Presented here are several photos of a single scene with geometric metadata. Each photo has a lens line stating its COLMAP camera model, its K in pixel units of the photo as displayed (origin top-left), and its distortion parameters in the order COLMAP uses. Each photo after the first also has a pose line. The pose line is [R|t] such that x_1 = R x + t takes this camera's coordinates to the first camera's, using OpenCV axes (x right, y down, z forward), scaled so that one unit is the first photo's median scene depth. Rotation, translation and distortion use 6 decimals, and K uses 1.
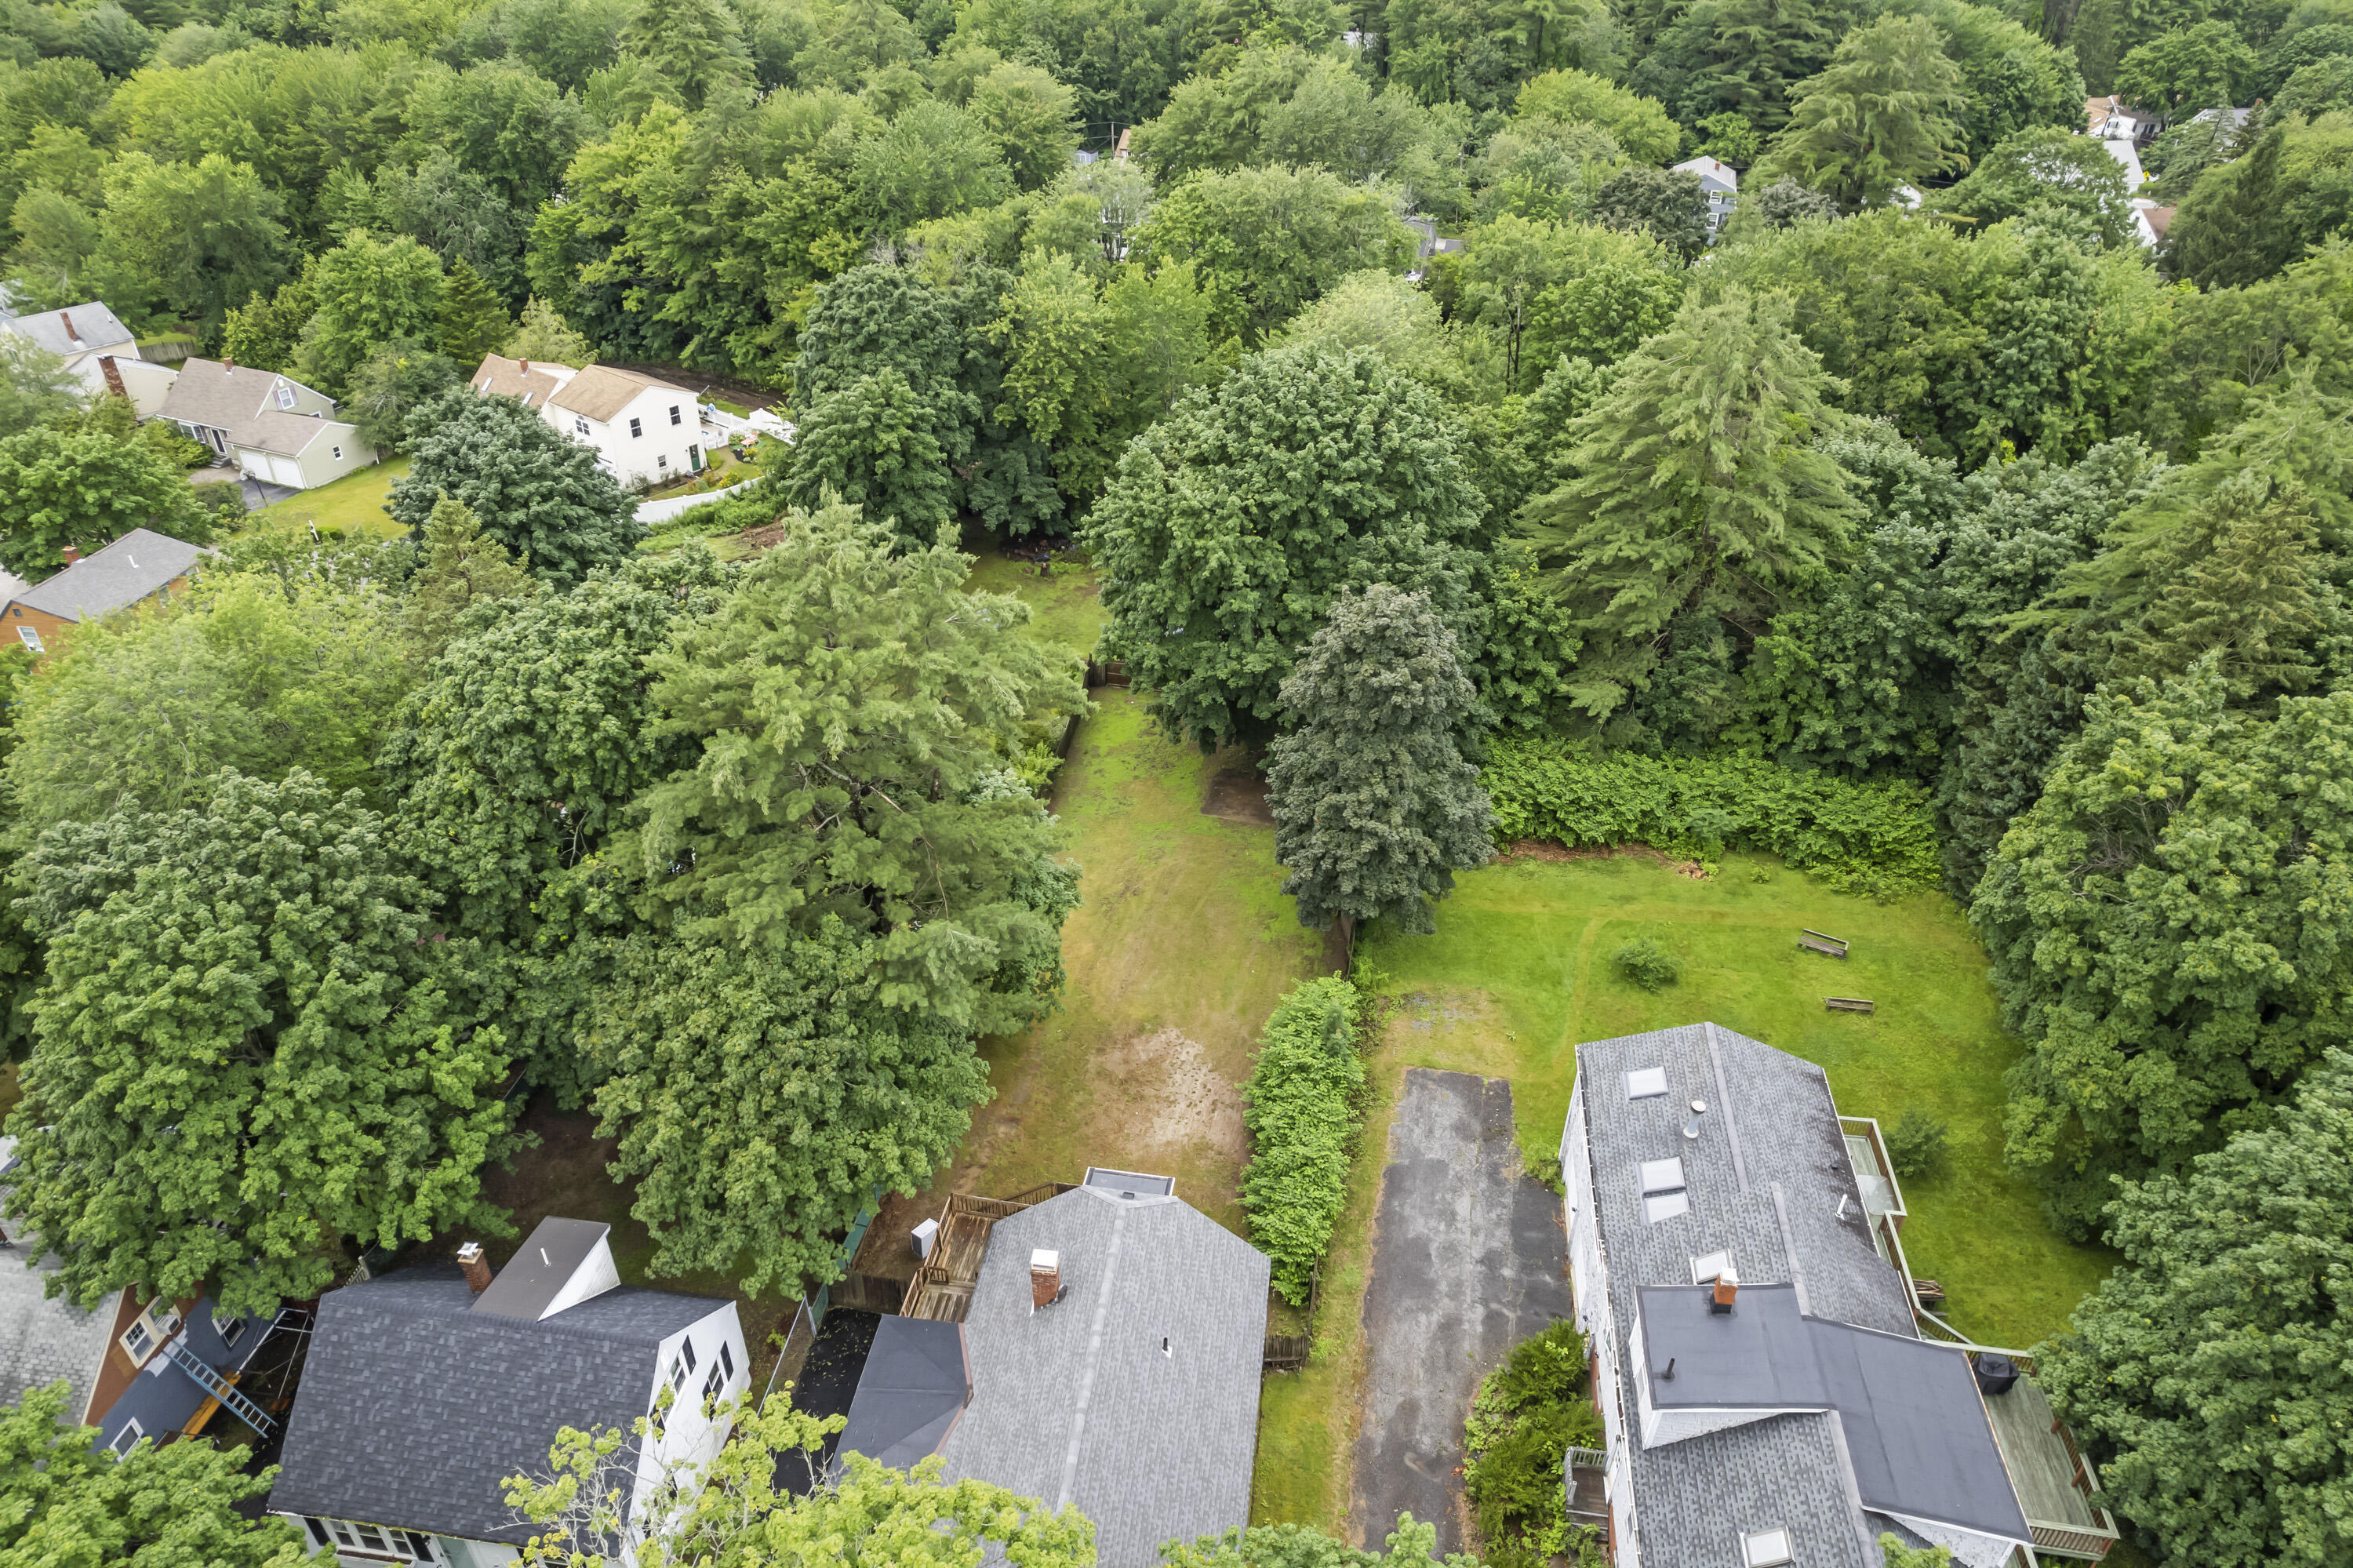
lens RADIAL K [[1506.5, 0, 1176.5], [0, 1506.5, 784.0], [0, 0, 1]] dist [-0.081617, 0.065638]
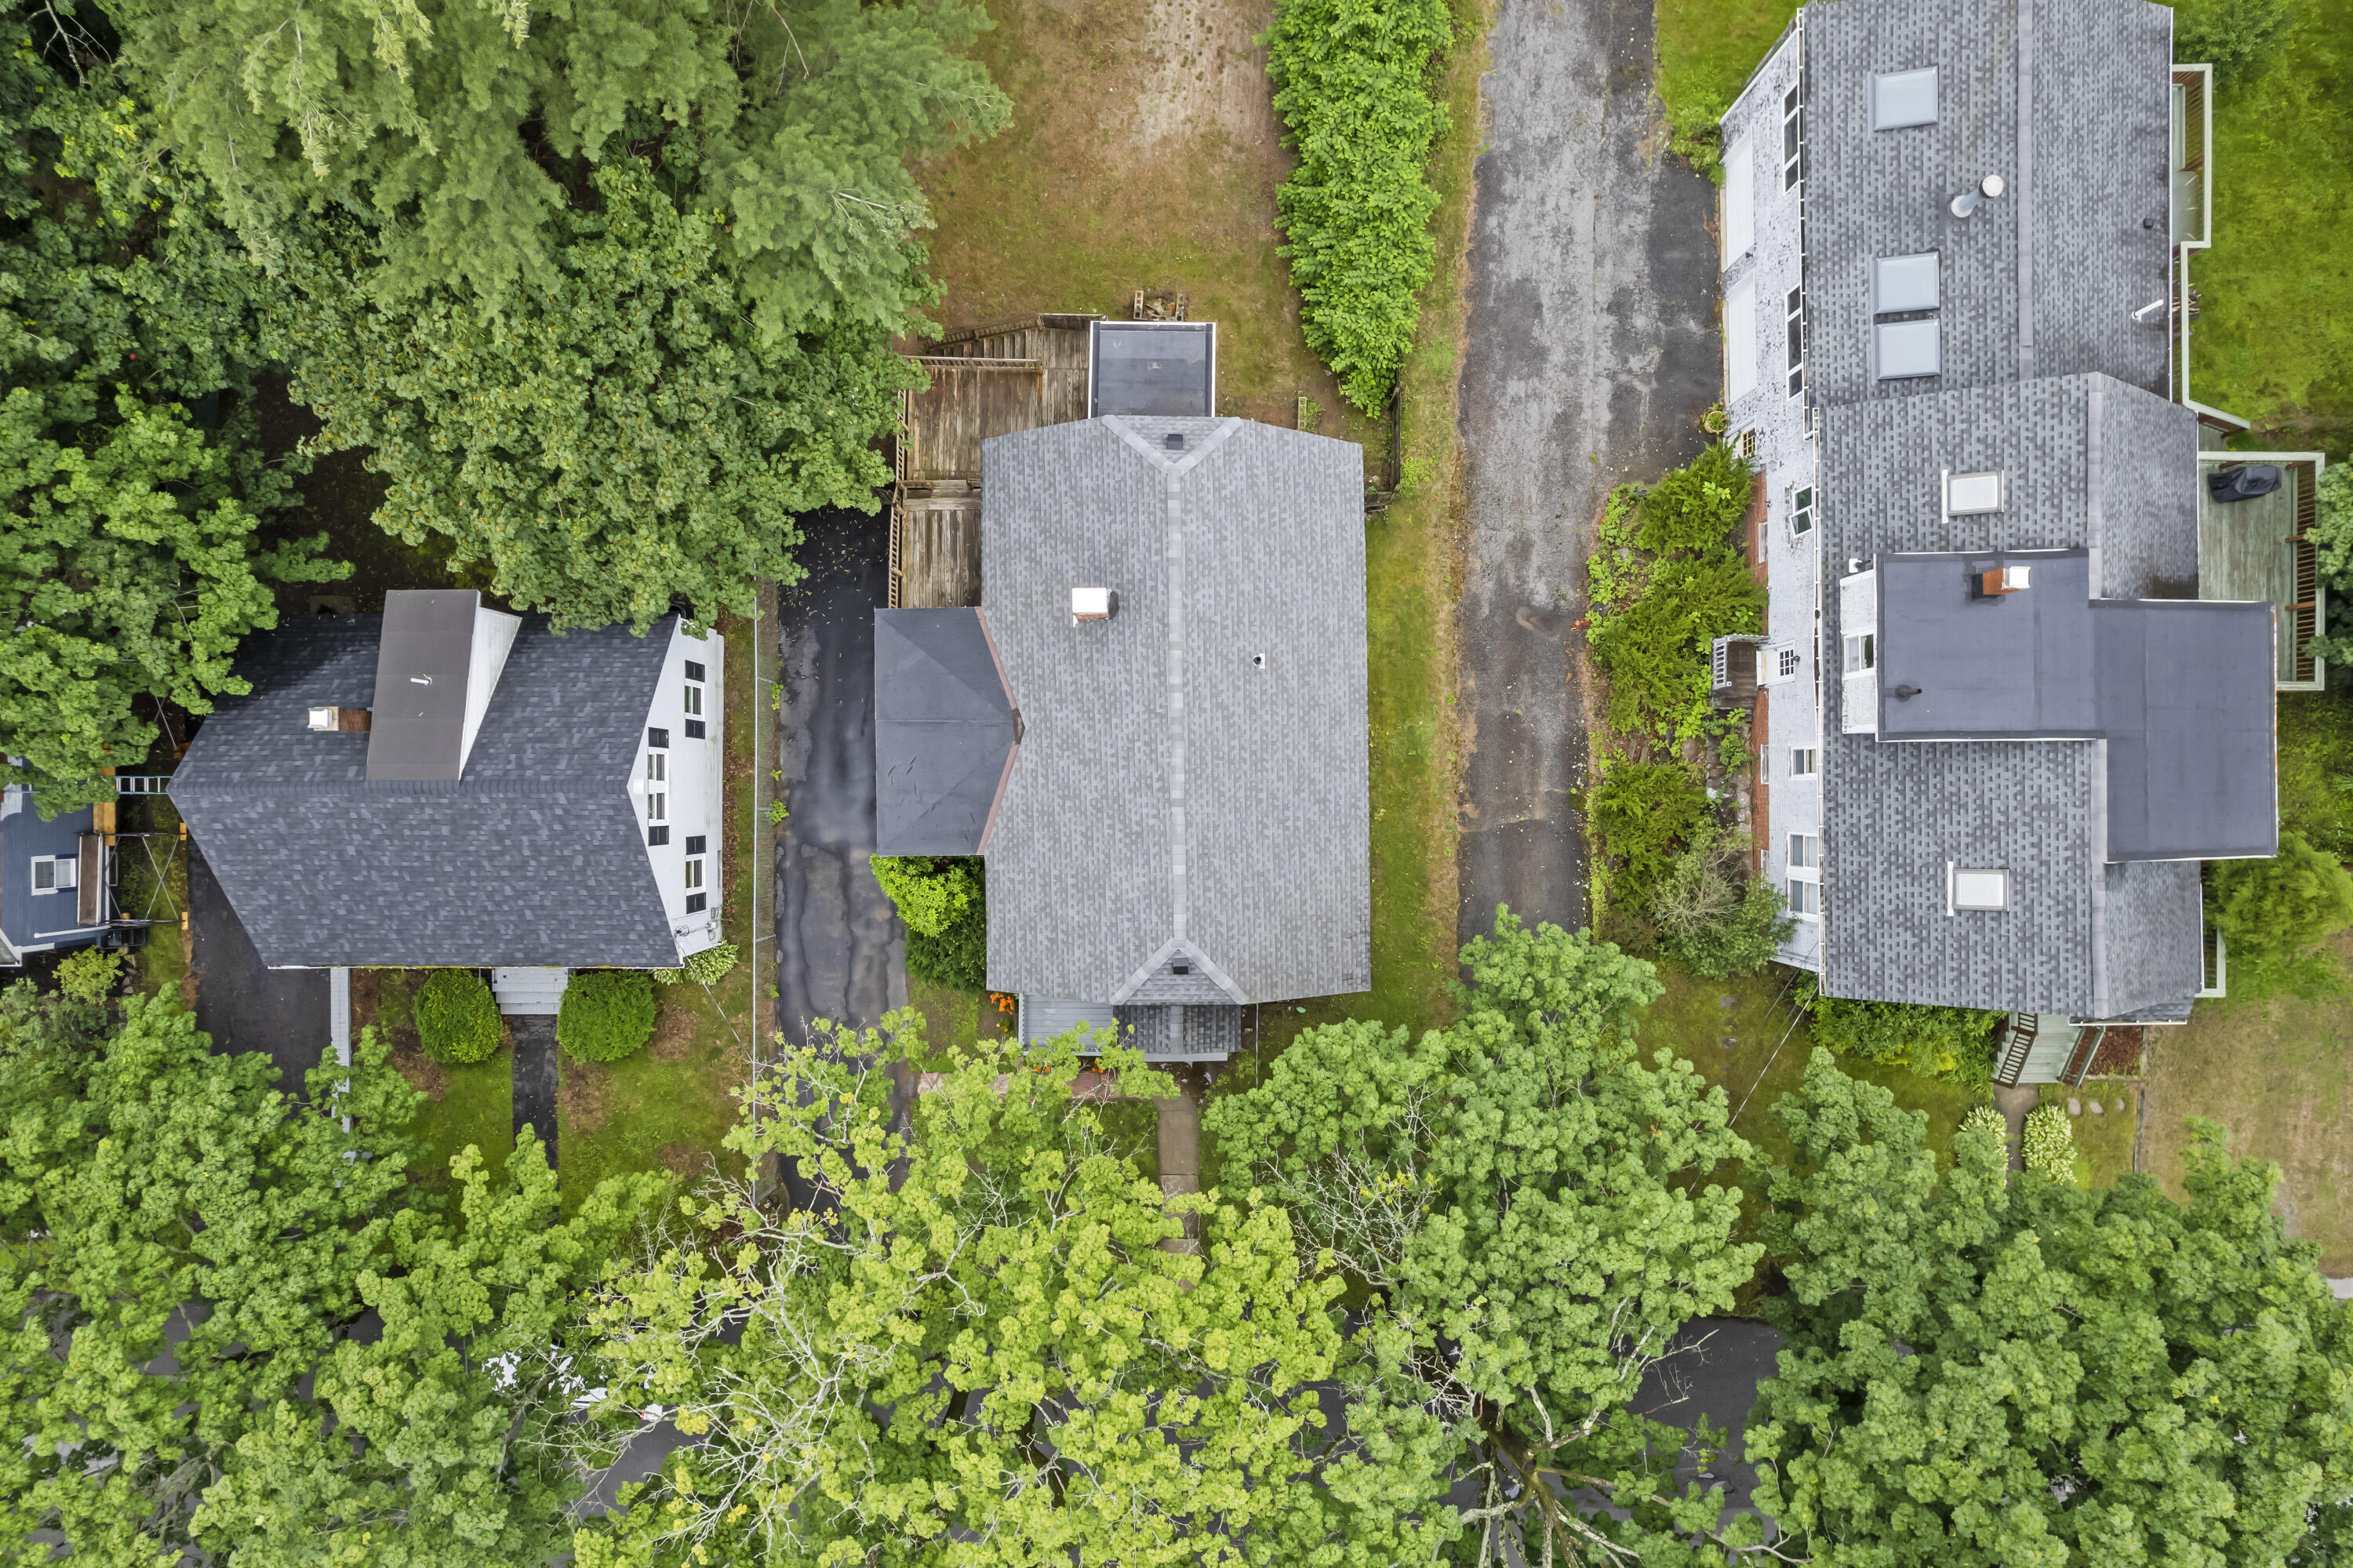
lens RADIAL K [[1506.5, 0, 1176.5], [0, 1506.5, 784.0], [0, 0, 1]] dist [-0.081617, 0.065638]
pose [[0.990162, -0.139923, -0.001287, -0.051998], [0.077508, 0.540783, 0.837584, -0.227006], [-0.116501, -0.829443, 0.546308, 0.466405]]
